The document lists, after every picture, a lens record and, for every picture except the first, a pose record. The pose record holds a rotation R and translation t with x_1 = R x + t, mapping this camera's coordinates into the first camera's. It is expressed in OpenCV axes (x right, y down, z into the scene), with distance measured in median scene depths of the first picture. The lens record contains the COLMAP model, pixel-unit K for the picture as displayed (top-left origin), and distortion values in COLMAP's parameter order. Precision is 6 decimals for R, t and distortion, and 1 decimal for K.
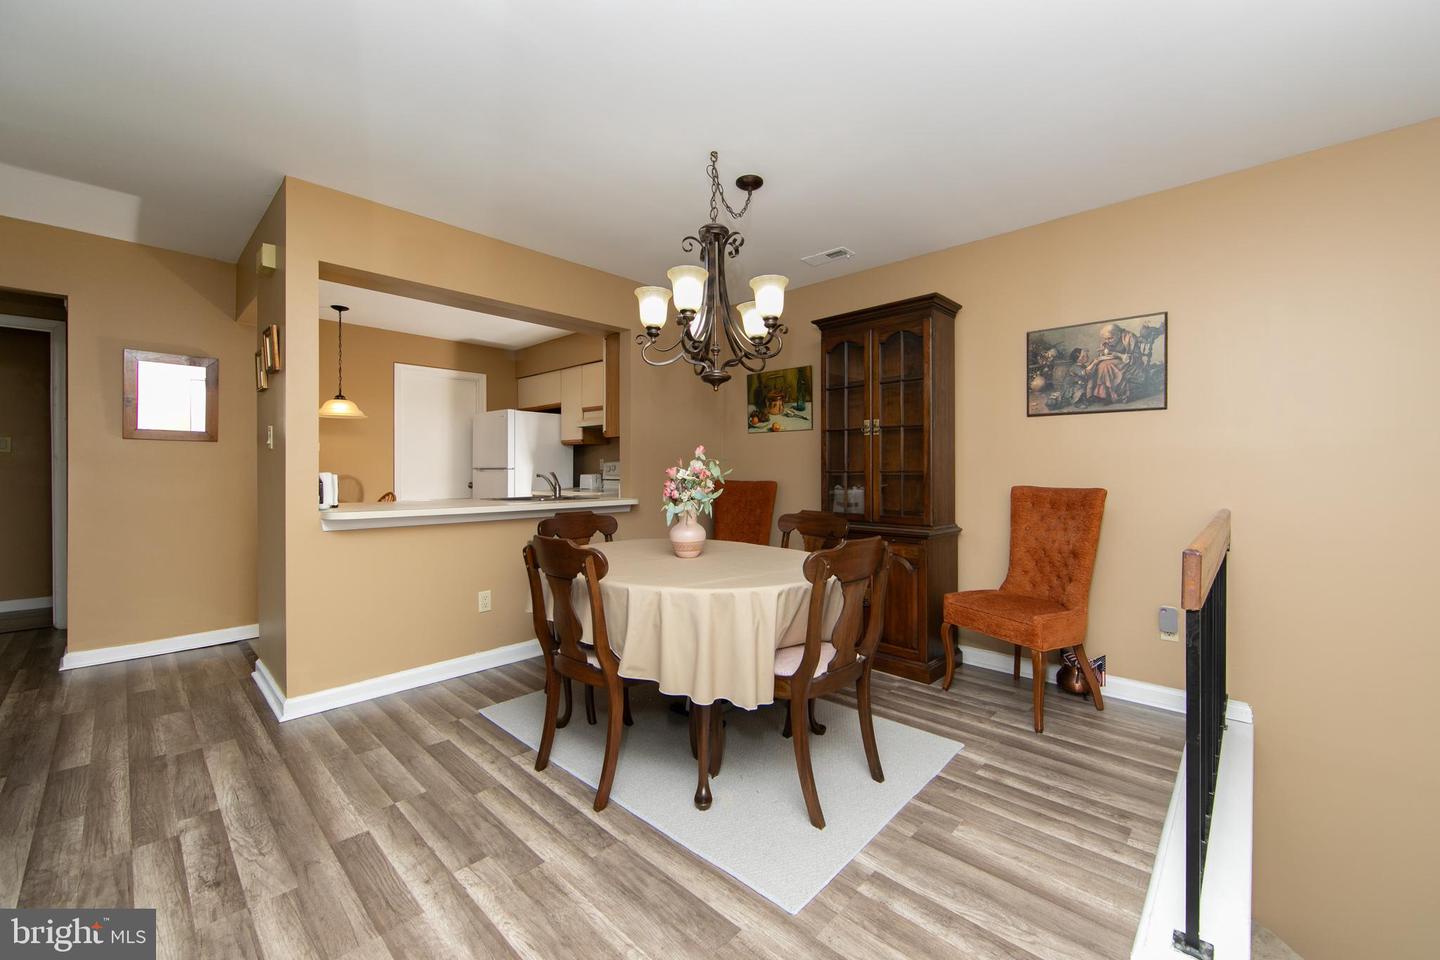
lens RADIAL K [[581.0, 0, 713.5], [0, 581.0, 460.0], [0, 0, 1]] dist [0.000748, -0.001540]
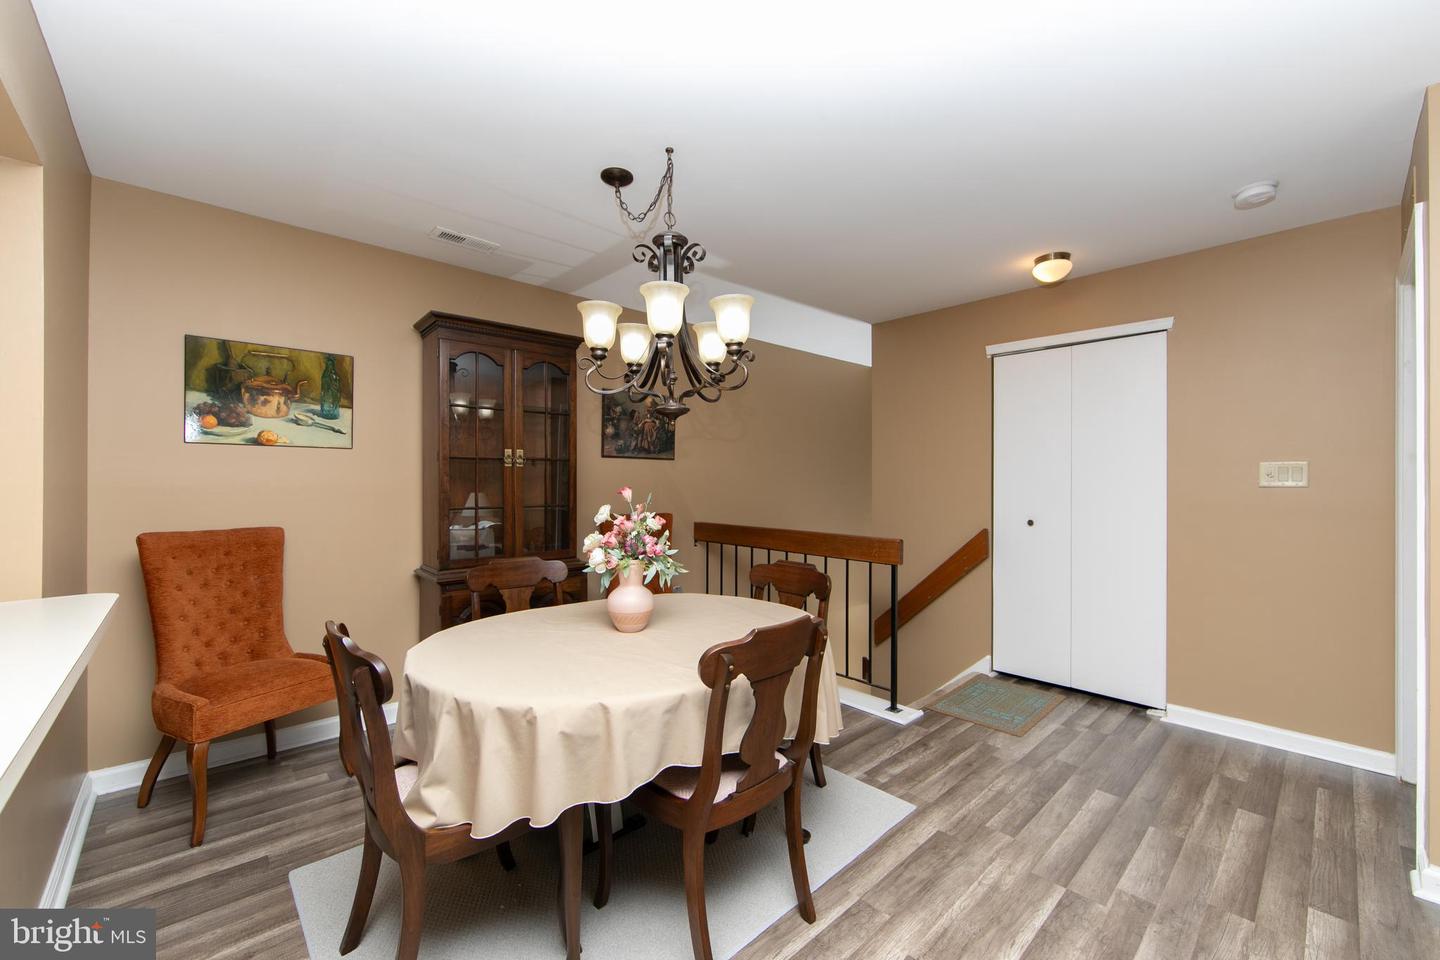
lens RADIAL K [[581.0, 0, 725.4], [0, 581.0, 479.6], [0, 0, 1]] dist [0.000748, -0.001540]
pose [[0.040852, 0.002132, 0.999163, -0.685957], [-0.021547, 0.999767, -0.001252, -0.032372], [-0.998933, -0.021478, 0.040888, 0.709117]]
